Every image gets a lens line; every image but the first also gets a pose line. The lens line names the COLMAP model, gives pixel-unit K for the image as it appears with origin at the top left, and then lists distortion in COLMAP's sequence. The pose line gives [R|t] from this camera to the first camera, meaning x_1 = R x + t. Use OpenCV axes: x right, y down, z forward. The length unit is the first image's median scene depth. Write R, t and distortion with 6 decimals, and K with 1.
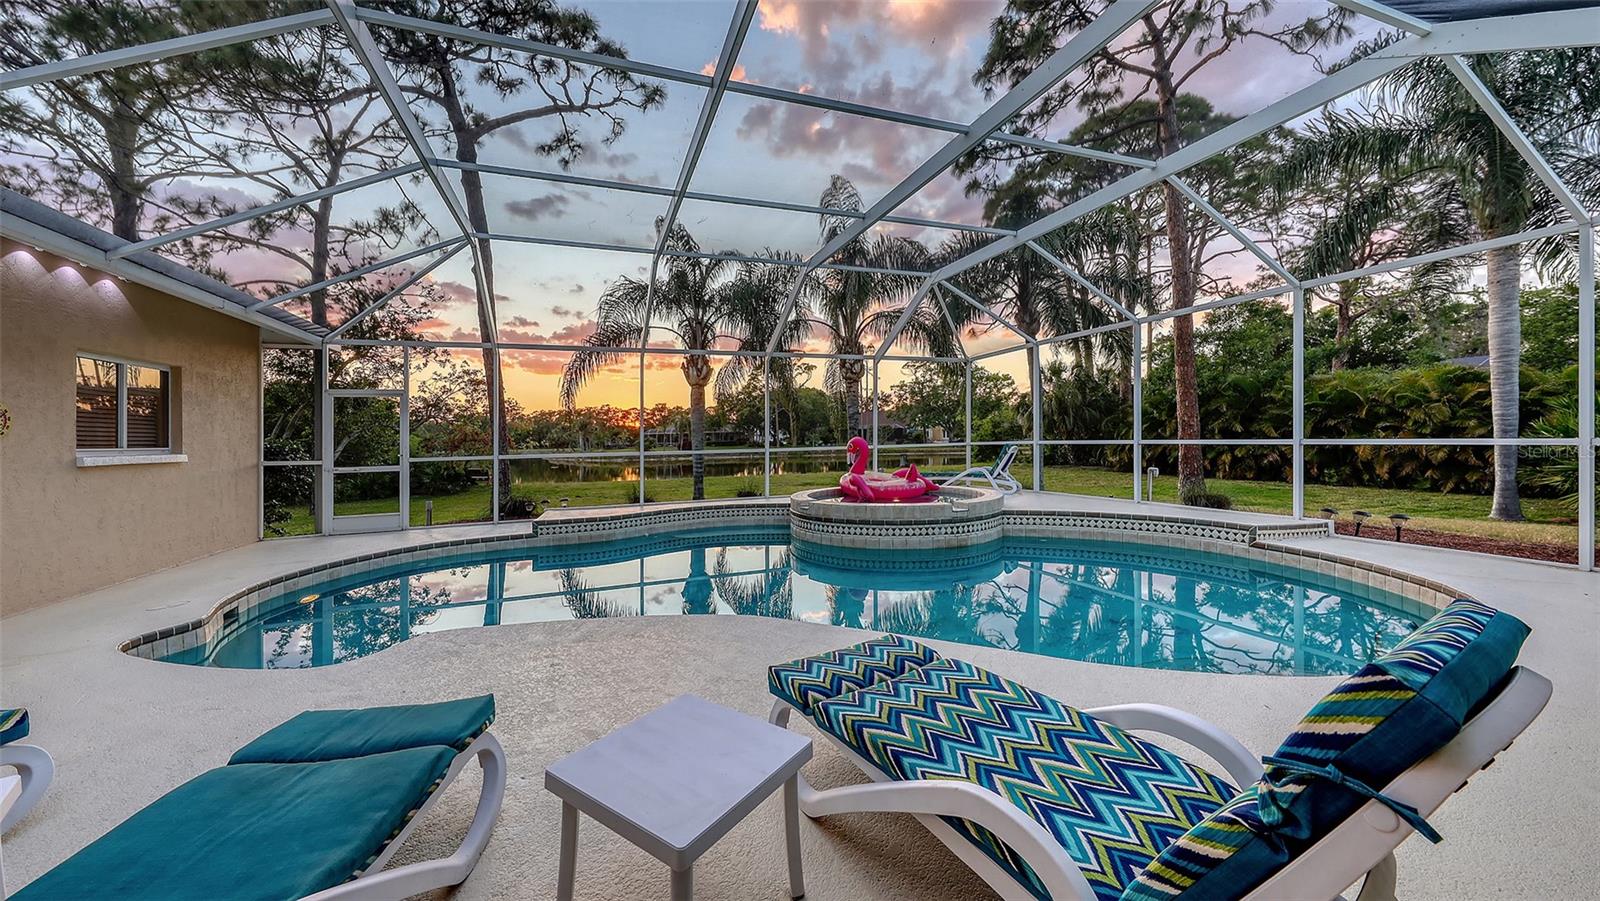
lens RADIAL K [[571.5, 0, 799.5], [0, 571.5, 441.7], [0, 0, 1]] dist [0.002394, 0.000205]
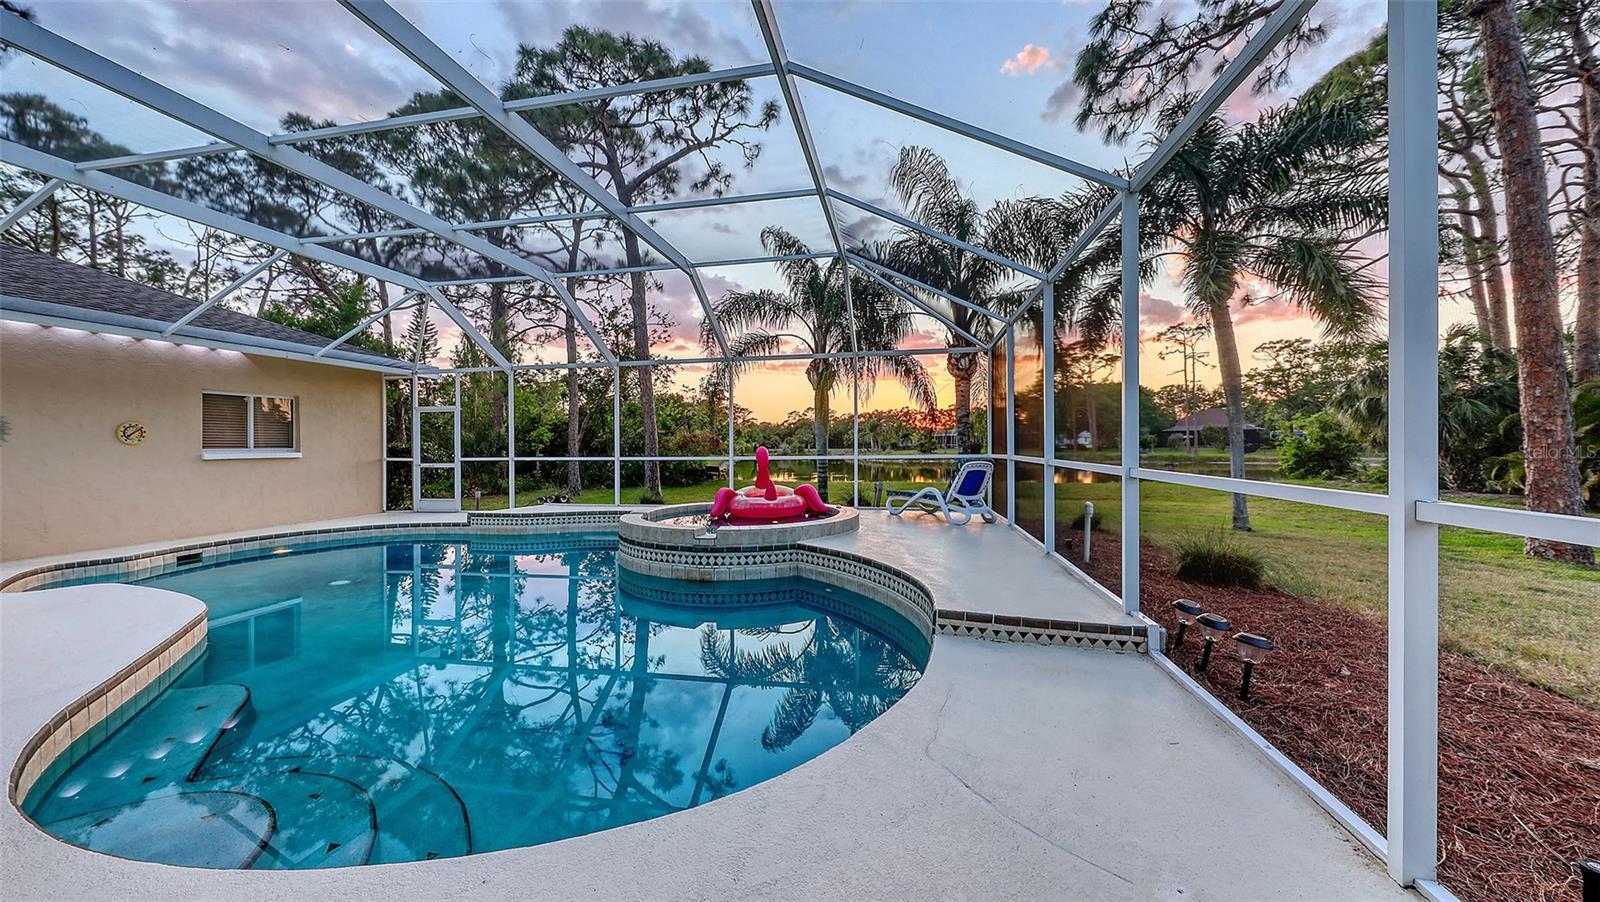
lens RADIAL K [[574.6, 0, 796.0], [0, 574.6, 443.8], [0, 0, 1]] dist [0.003397, 0.000171]
pose [[0.856794, 0.014275, -0.515462, 0.766092], [-0.013213, 0.999896, 0.005728, -0.024734], [0.515490, 0.001903, 0.856893, 0.308214]]
